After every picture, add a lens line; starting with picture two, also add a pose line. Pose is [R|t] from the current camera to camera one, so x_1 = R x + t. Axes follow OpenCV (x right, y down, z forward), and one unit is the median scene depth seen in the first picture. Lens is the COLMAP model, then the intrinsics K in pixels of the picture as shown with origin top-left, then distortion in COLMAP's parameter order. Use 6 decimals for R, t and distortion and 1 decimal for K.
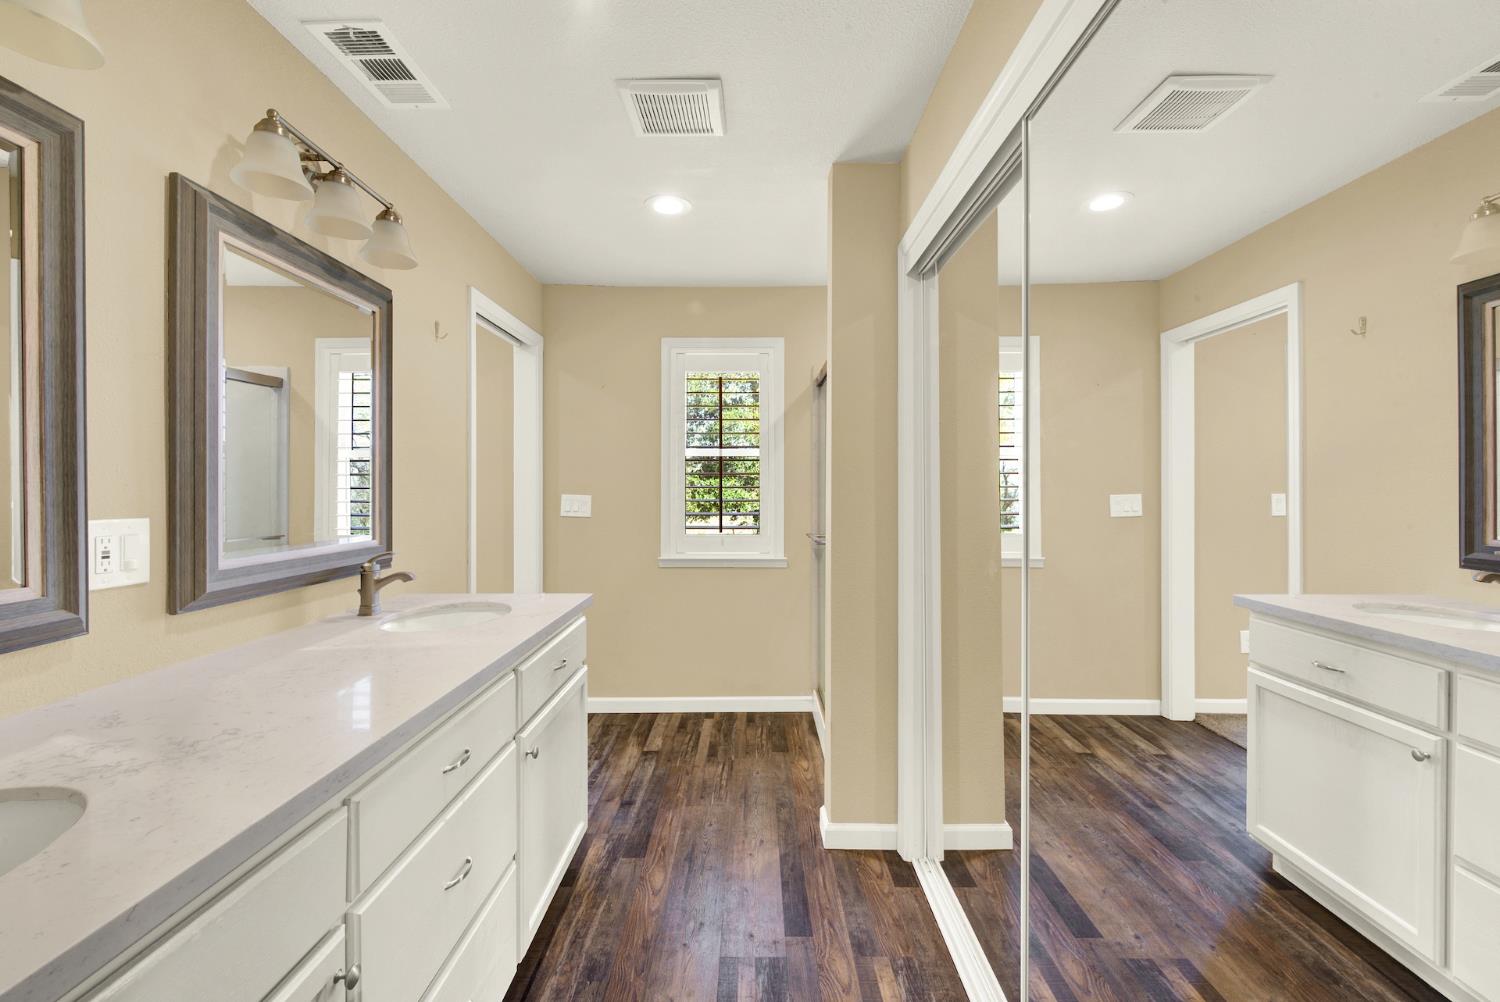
lens RADIAL K [[609.8, 0, 758.7], [0, 609.8, 489.1], [0, 0, 1]] dist [-0.000371, -0.001466]
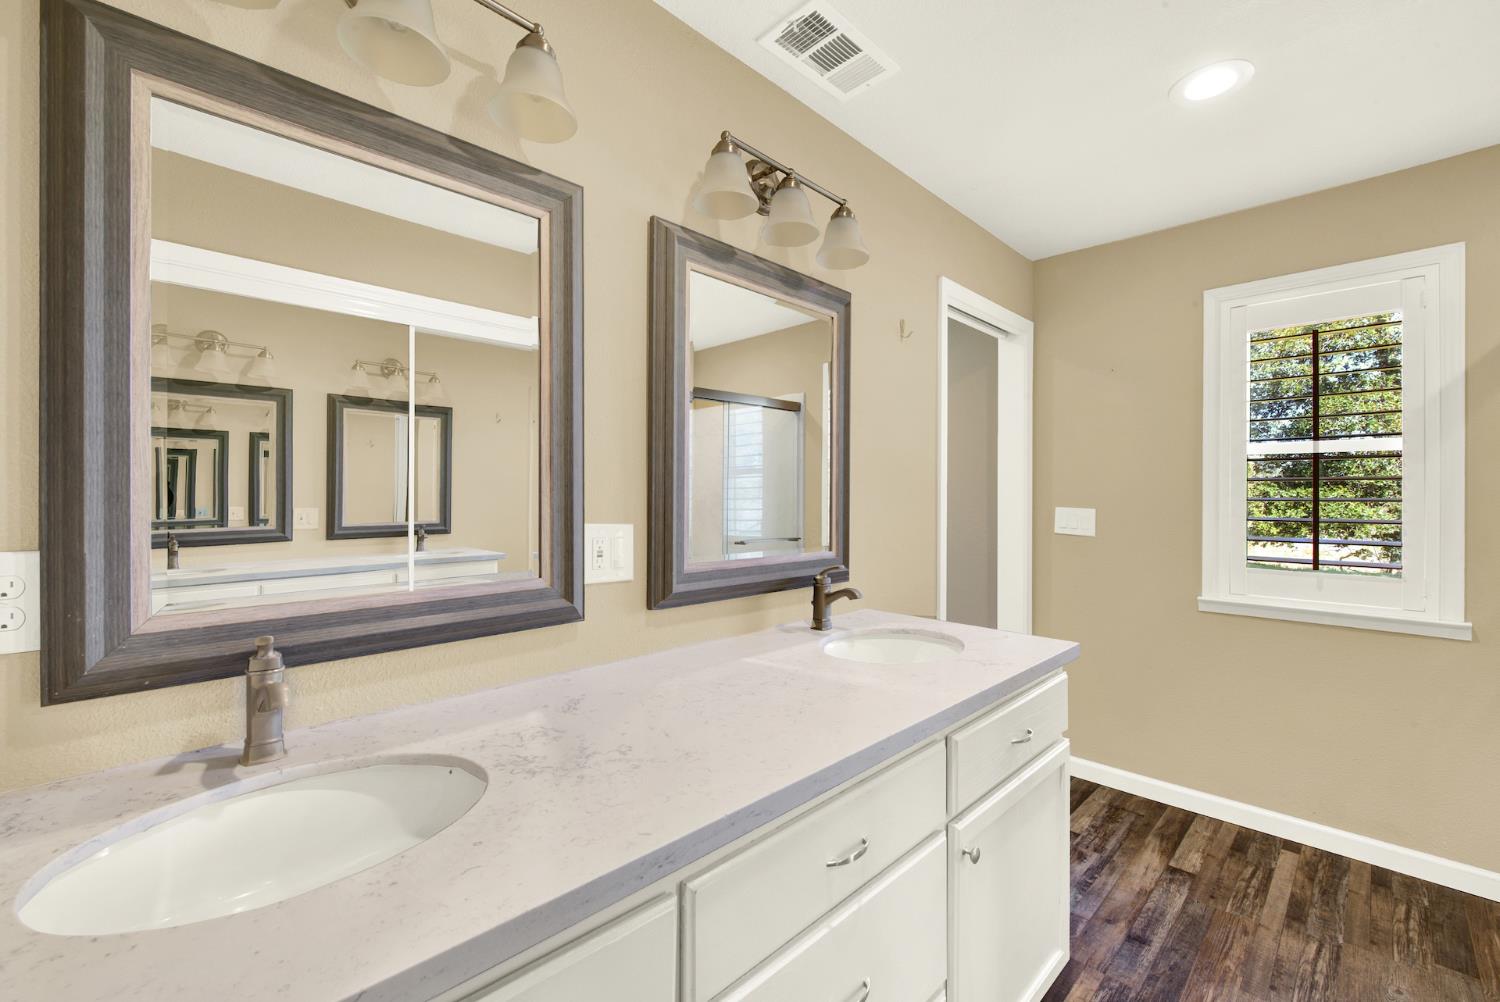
lens RADIAL K [[609.8, 0, 751.2], [0, 609.8, 492.6], [0, 0, 1]] dist [-0.000371, -0.001466]
pose [[0.688729, 0.000710, -0.725018, -0.012308], [-0.009054, 0.999930, -0.007622, -0.001868], [0.724962, 0.011813, 0.688687, 0.225199]]
